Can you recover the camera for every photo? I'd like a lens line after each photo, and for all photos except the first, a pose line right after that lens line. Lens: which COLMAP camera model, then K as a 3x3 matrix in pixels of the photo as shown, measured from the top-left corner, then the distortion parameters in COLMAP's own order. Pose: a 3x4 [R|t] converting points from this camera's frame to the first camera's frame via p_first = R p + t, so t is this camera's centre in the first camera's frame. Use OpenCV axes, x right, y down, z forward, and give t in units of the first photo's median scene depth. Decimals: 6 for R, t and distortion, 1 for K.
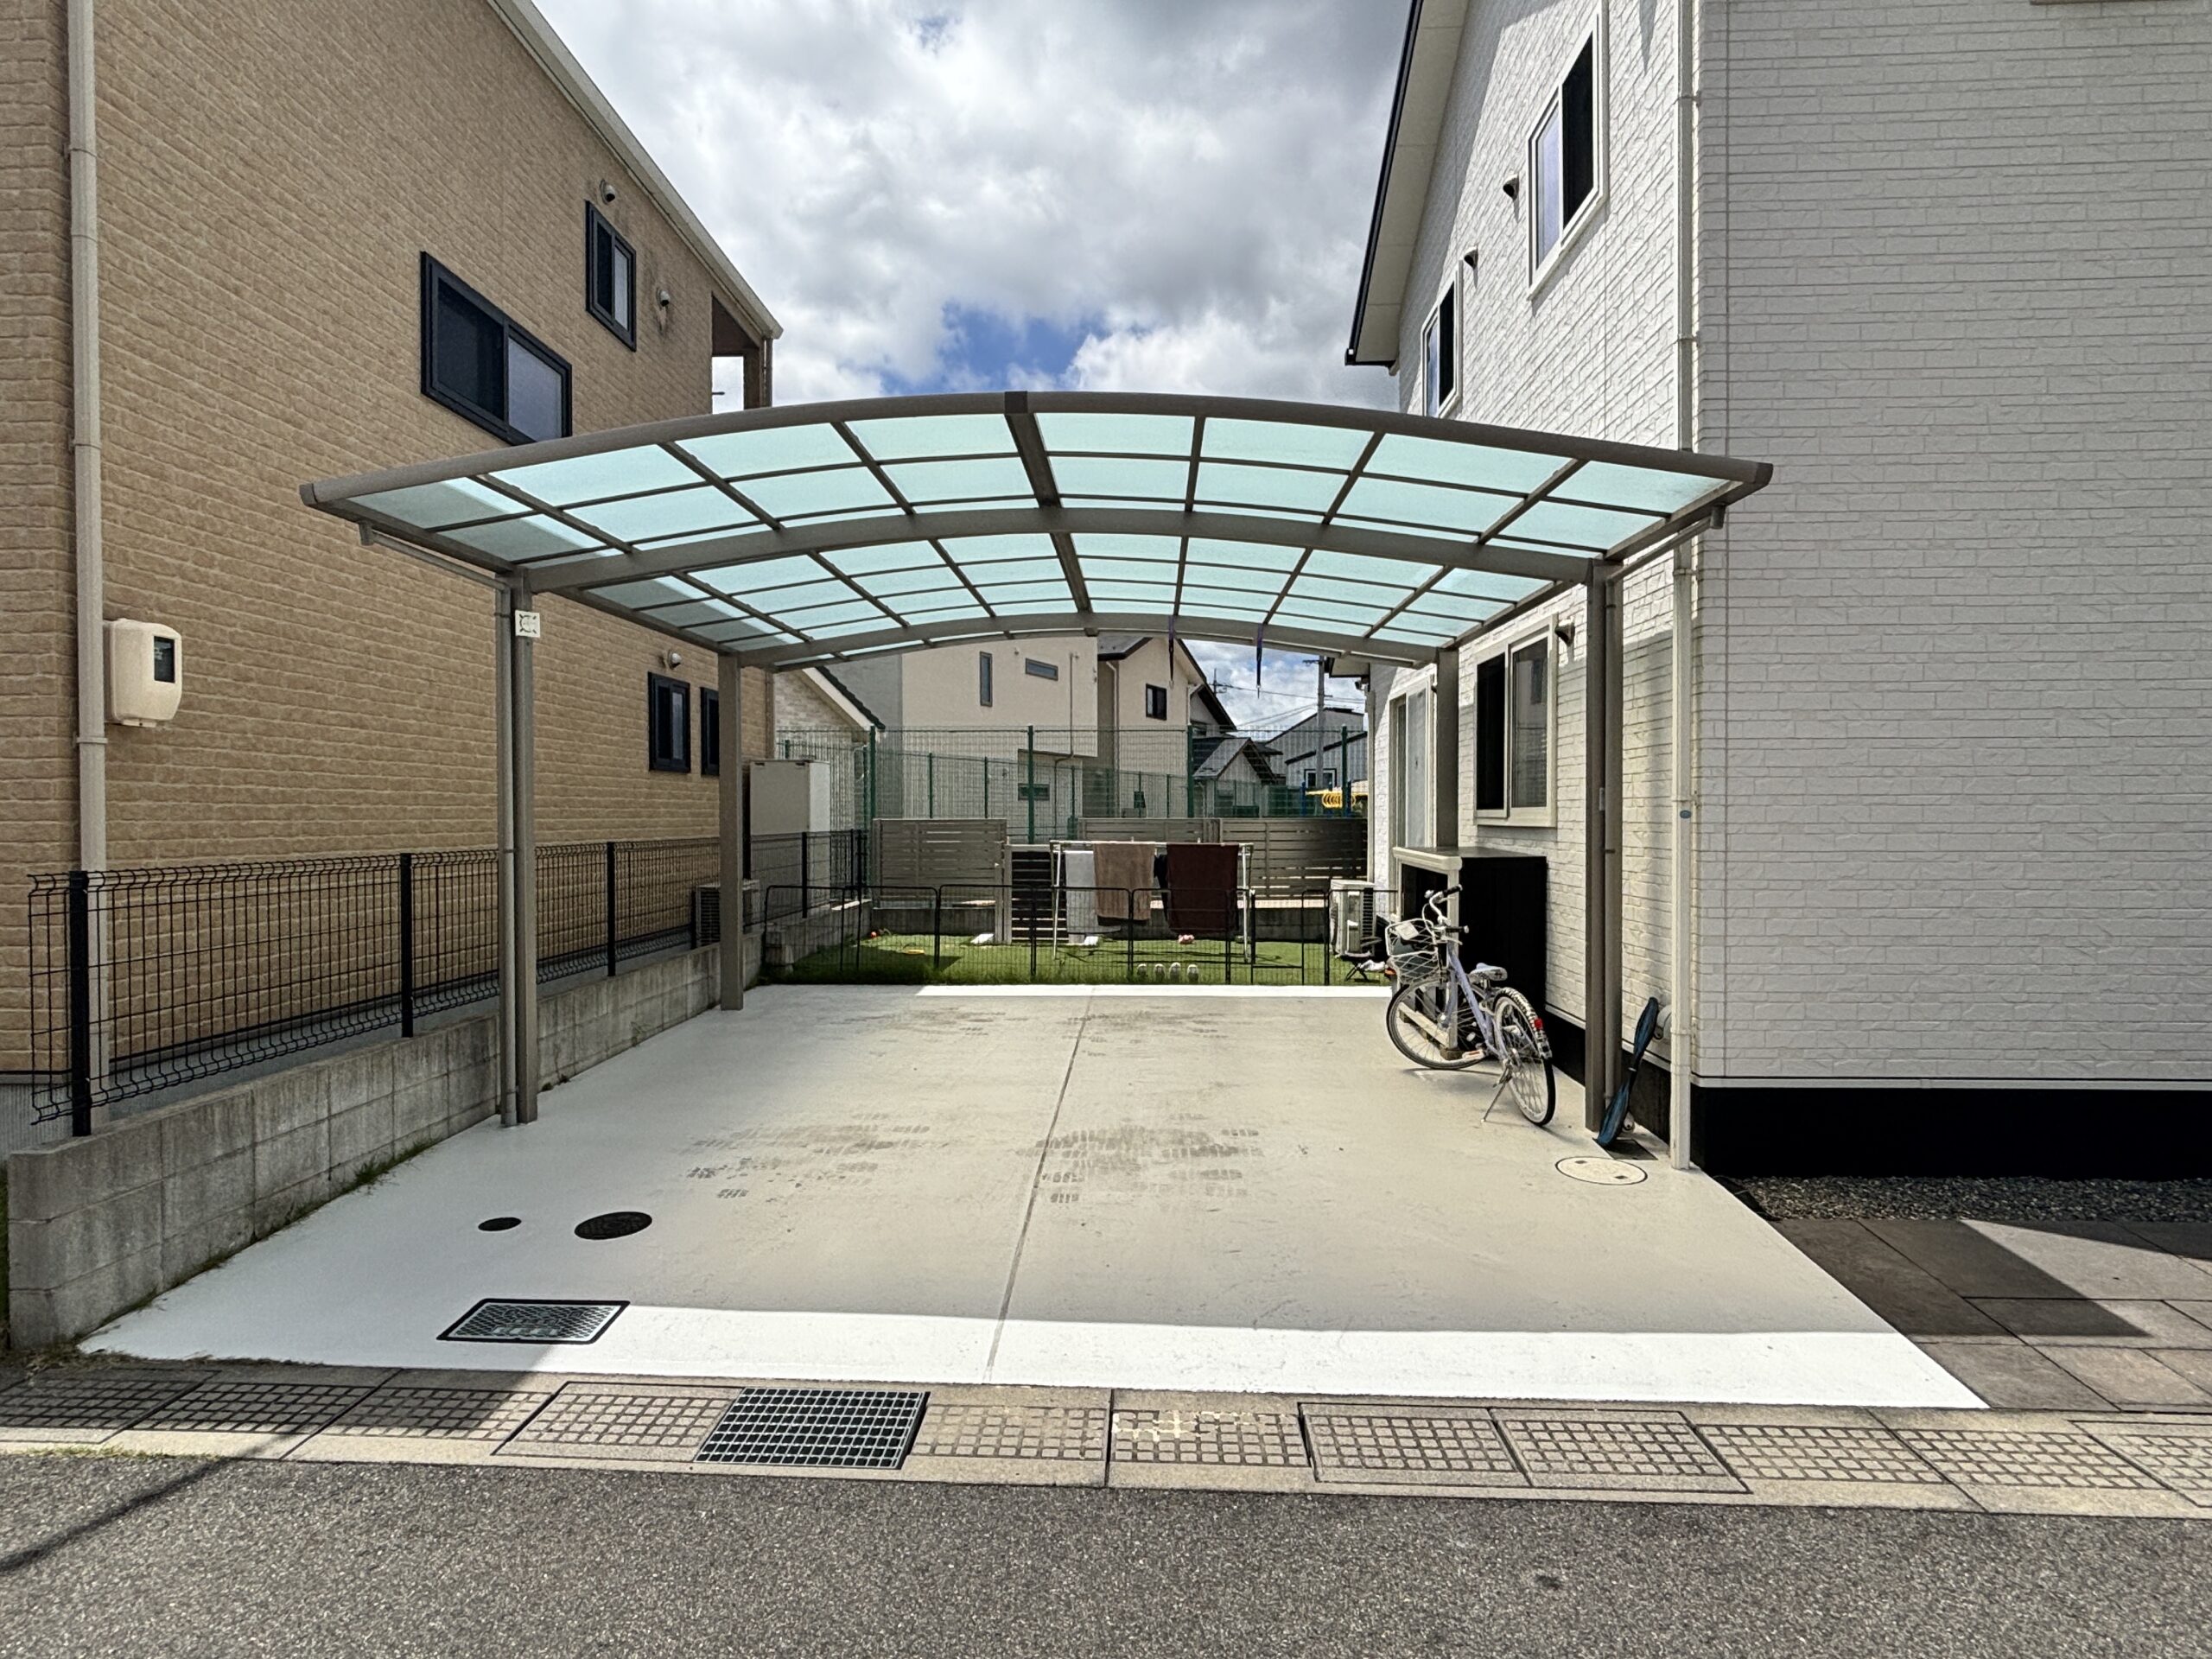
lens RADIAL K [[1219.5, 0, 1106.0], [0, 1219.5, 829.5], [0, 0, 1]] dist [-0.000561, 0.000661]
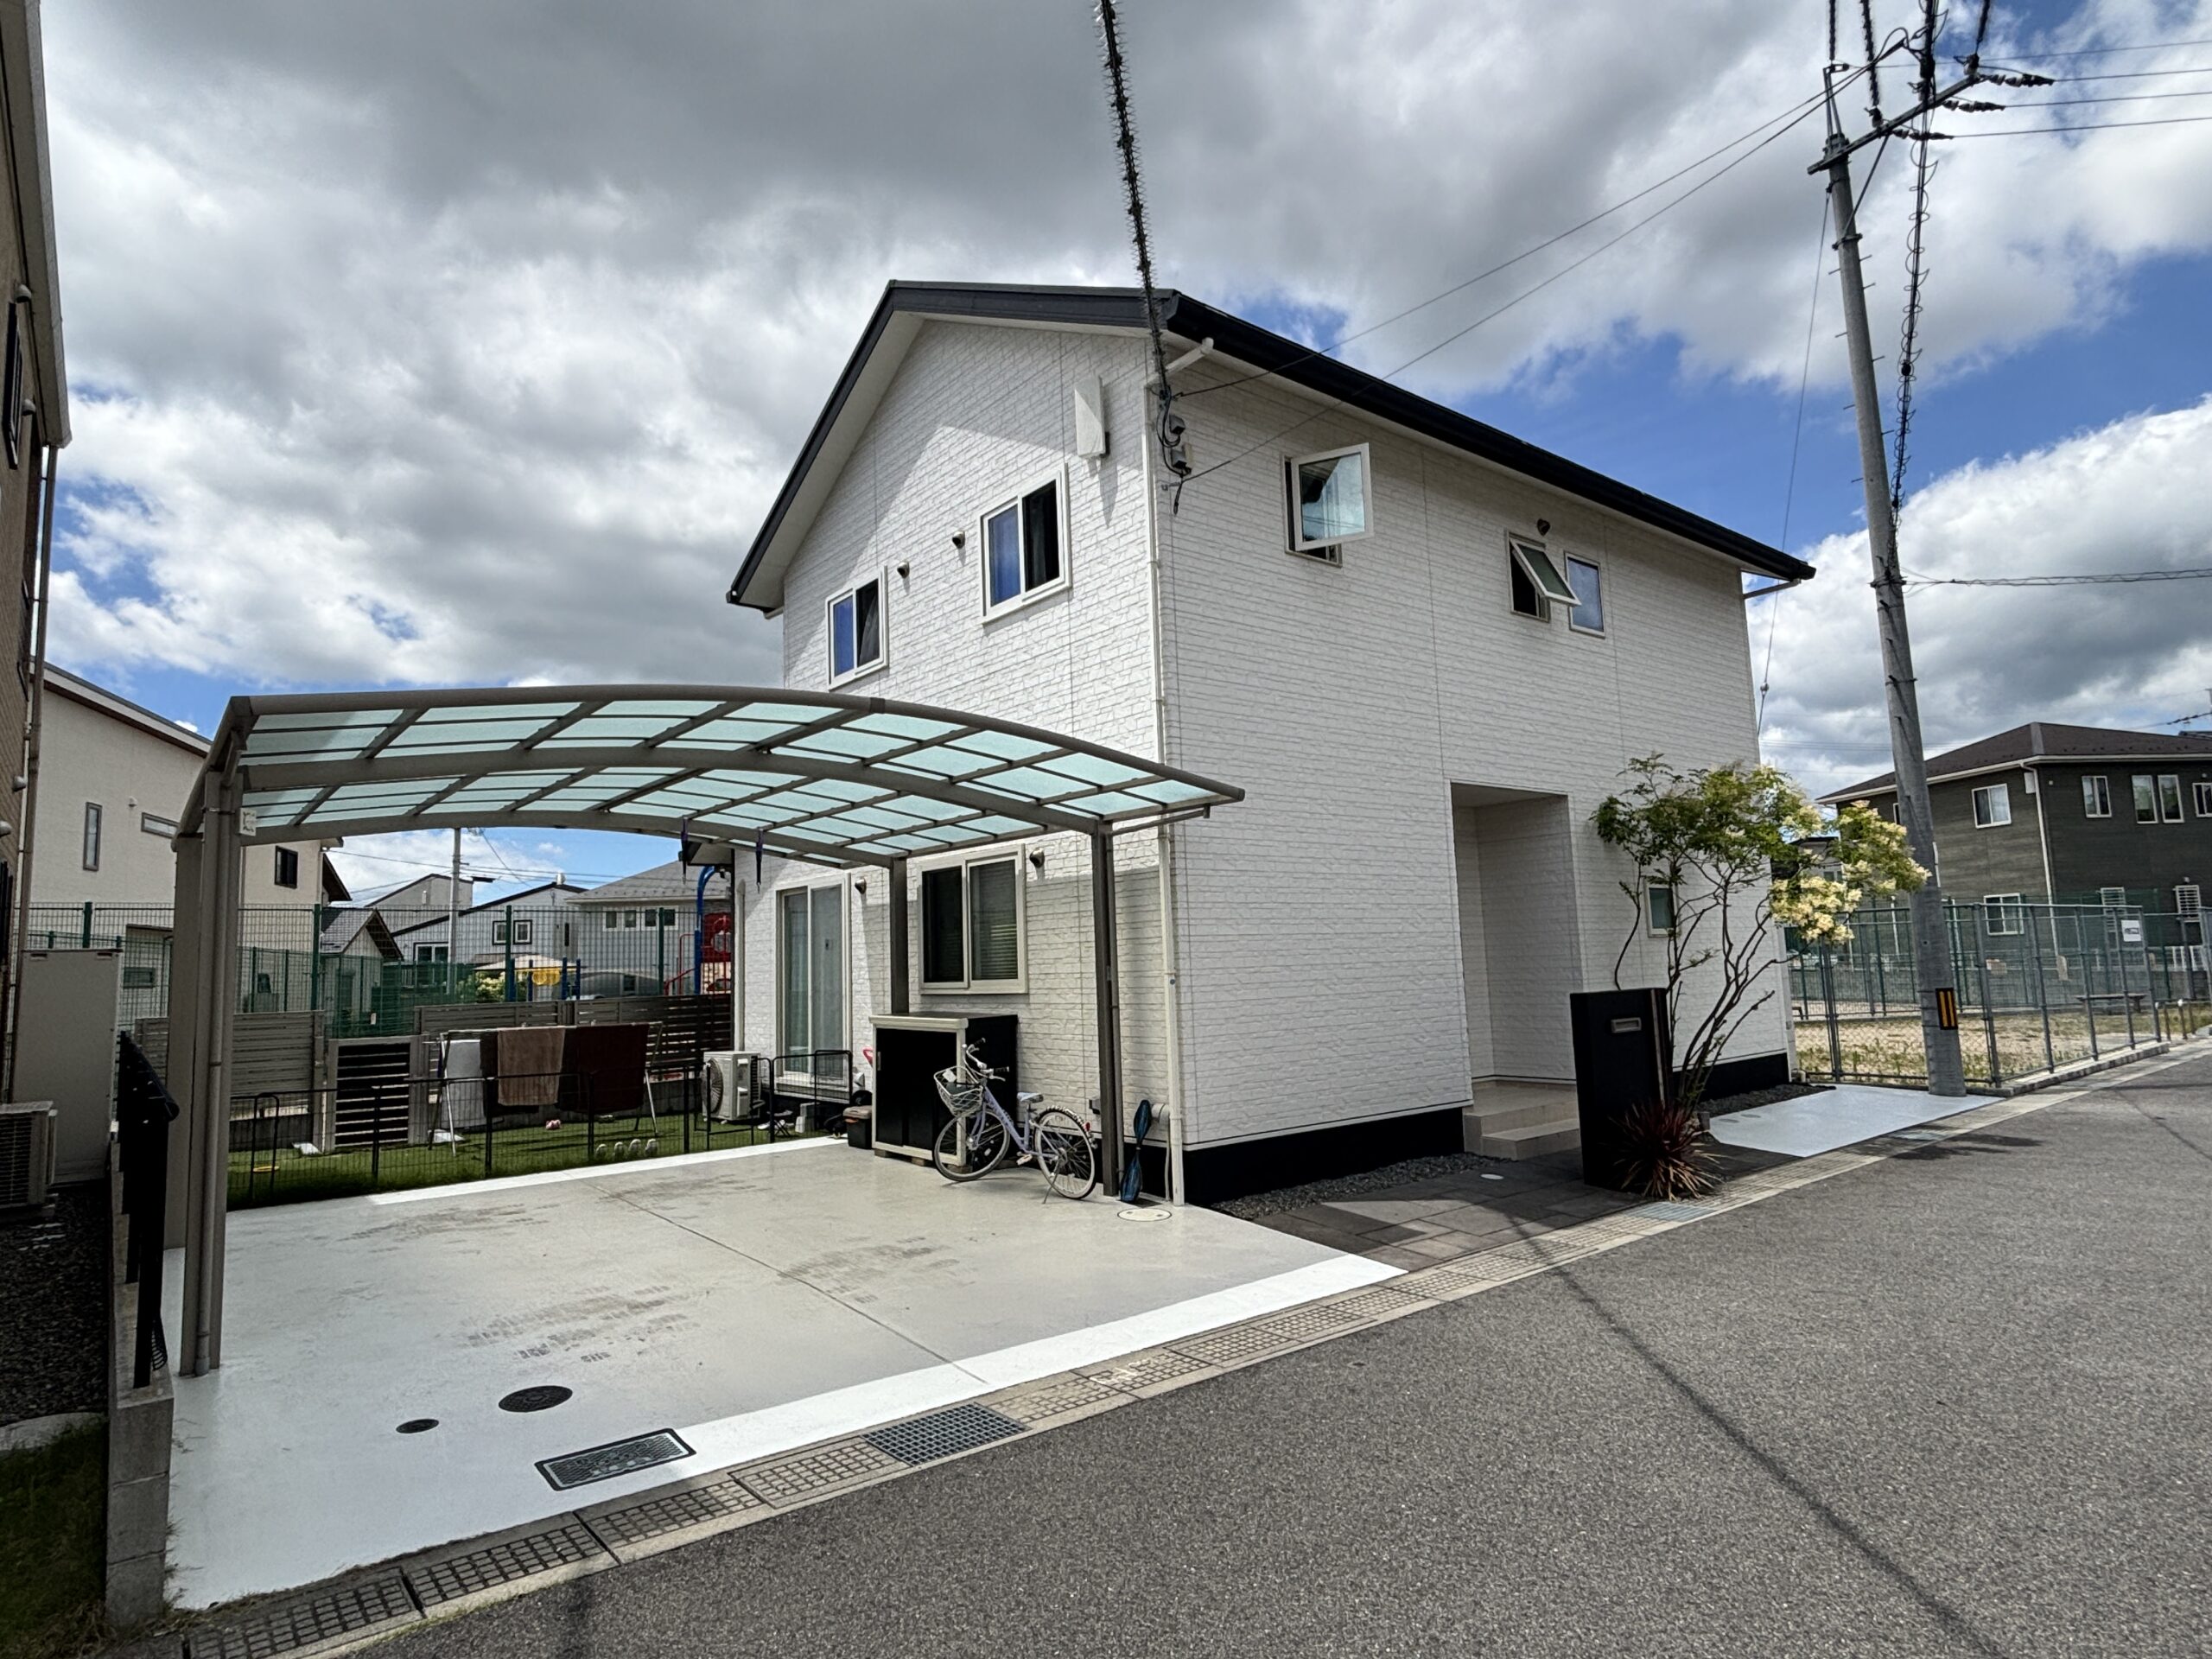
lens RADIAL K [[1216.0, 0, 1102.4], [0, 1216.0, 796.9], [0, 0, 1]] dist [0.002223, -0.001770]
pose [[0.751487, 0.066029, 0.656435, -0.931673], [0.042012, 0.988170, -0.147493, -0.028687], [-0.658408, 0.138417, 0.739824, -0.247102]]
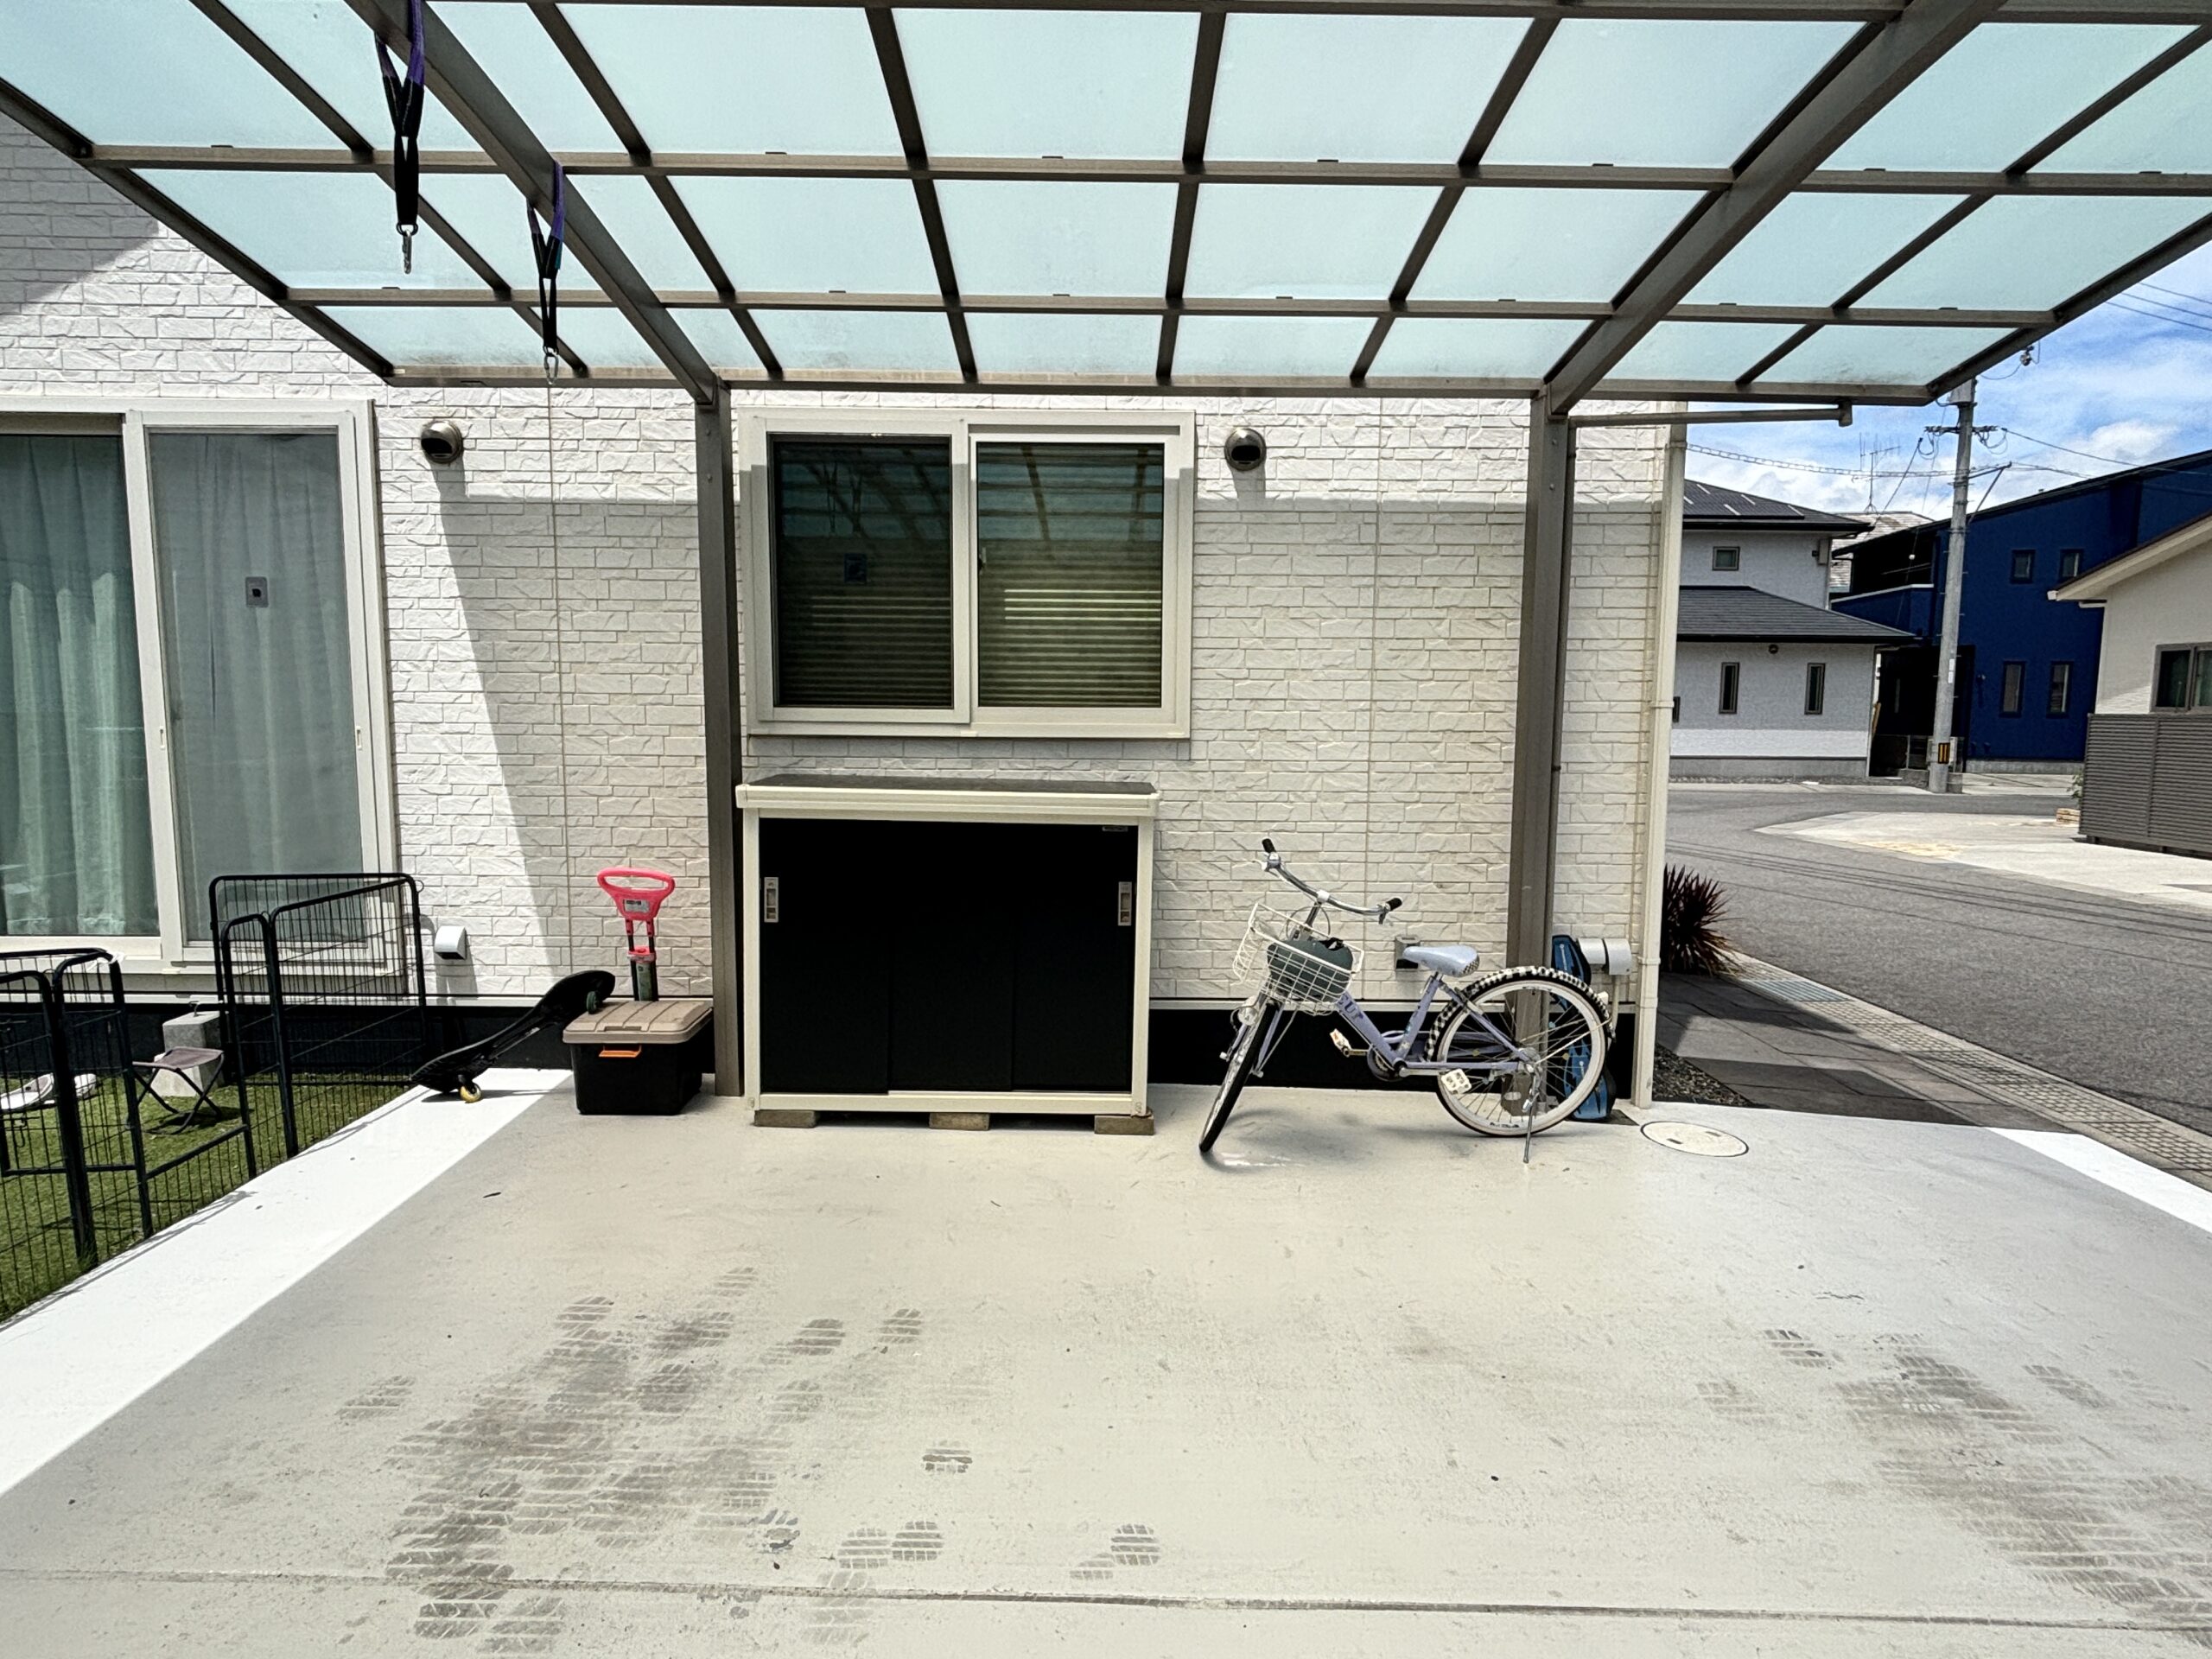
lens RADIAL K [[1219.5, 0, 1106.0], [0, 1219.5, 829.5], [0, 0, 1]] dist [-0.000561, 0.000661]
pose [[-0.046830, -0.103523, 0.993524, -0.553871], [0.005379, 0.994575, 0.103886, -0.040202], [-0.998888, 0.010209, -0.046019, 1.968023]]
